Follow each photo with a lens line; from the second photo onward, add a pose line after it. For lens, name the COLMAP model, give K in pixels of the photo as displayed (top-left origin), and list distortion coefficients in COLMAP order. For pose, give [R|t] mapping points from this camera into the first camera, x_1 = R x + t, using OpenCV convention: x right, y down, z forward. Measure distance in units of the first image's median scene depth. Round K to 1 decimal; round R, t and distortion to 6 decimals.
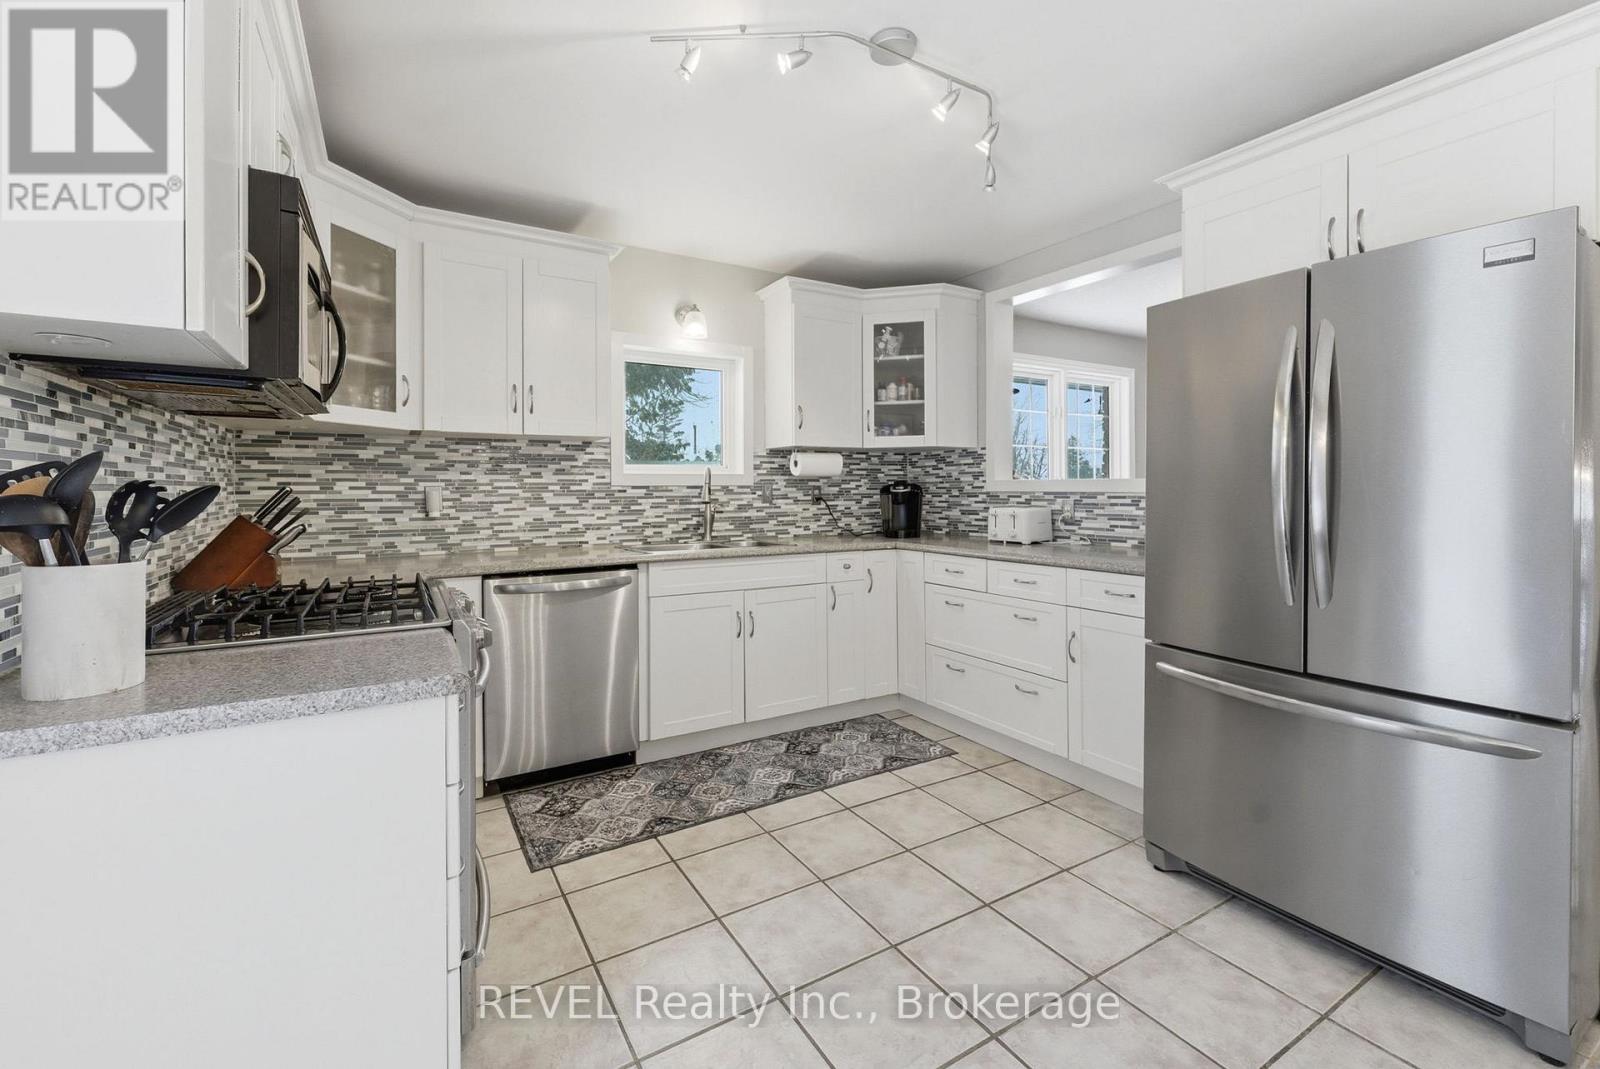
lens RADIAL K [[683.9, 0, 807.2], [0, 683.9, 489.5], [0, 0, 1]] dist [-0.004460, 0.000892]
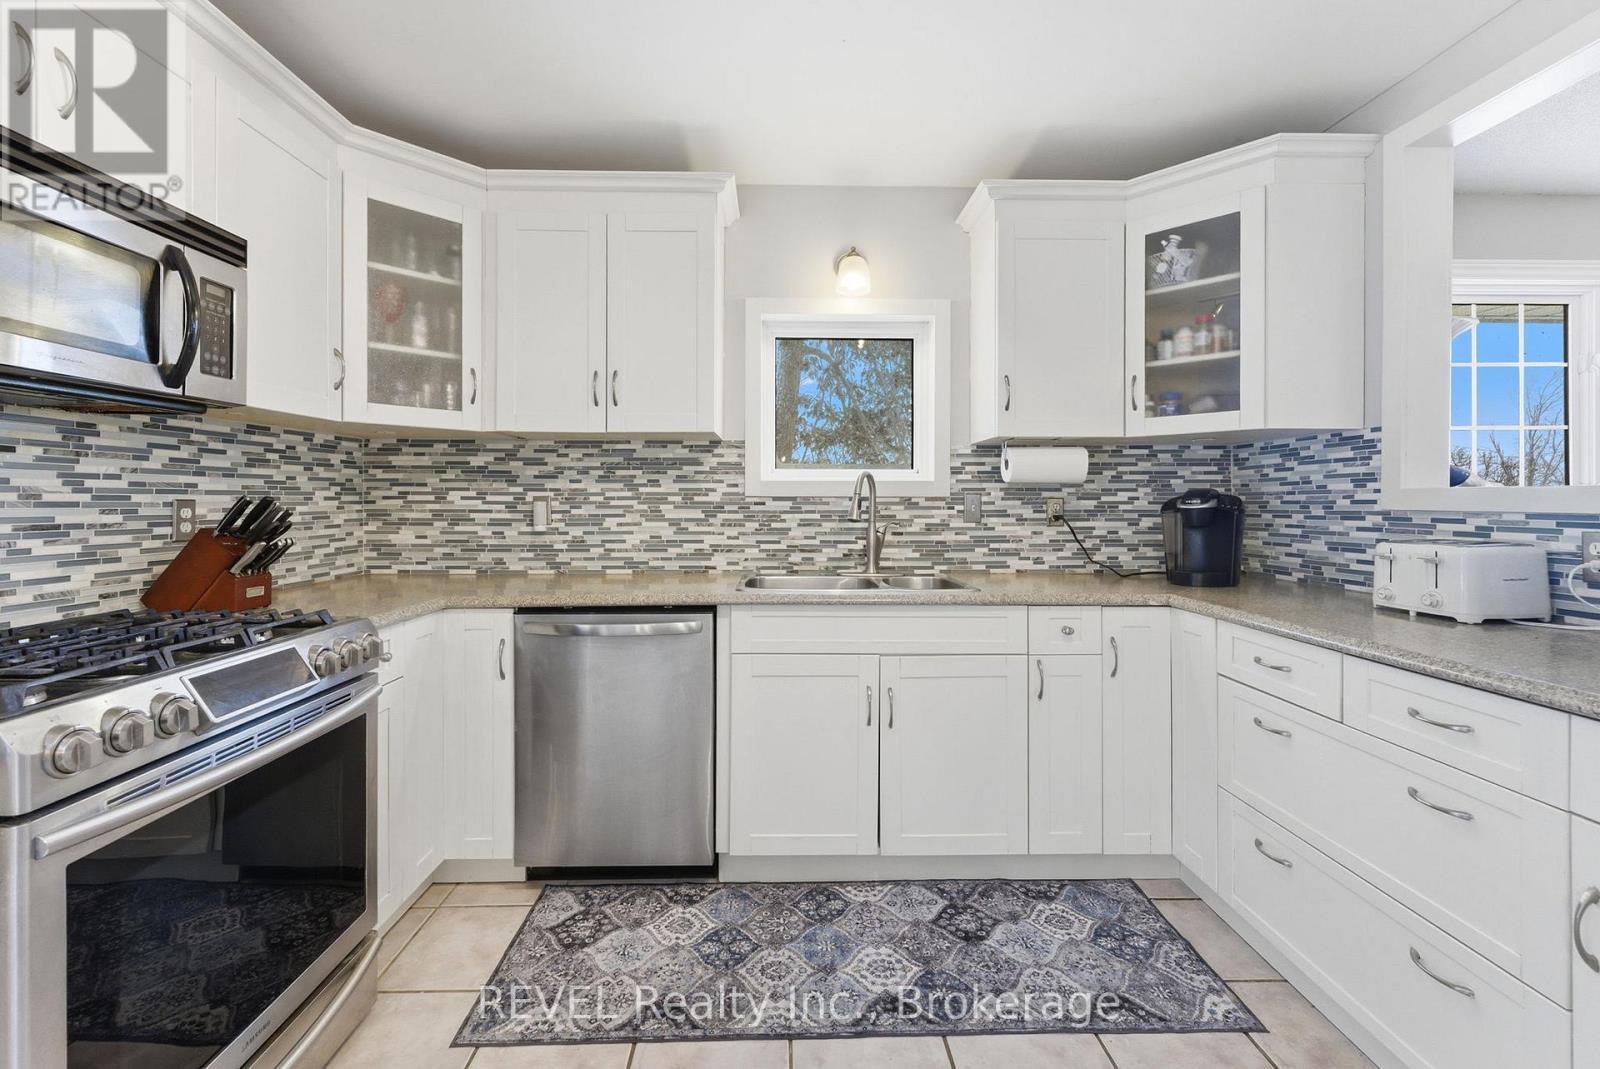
lens RADIAL K [[683.9, 0, 790.2], [0, 683.9, 501.0], [0, 0, 1]] dist [-0.004460, 0.000892]
pose [[0.861371, 0.006992, -0.507929, 0.155141], [-0.006609, 0.999975, 0.002557, -0.002770], [0.507934, 0.001155, 0.861395, 0.355808]]
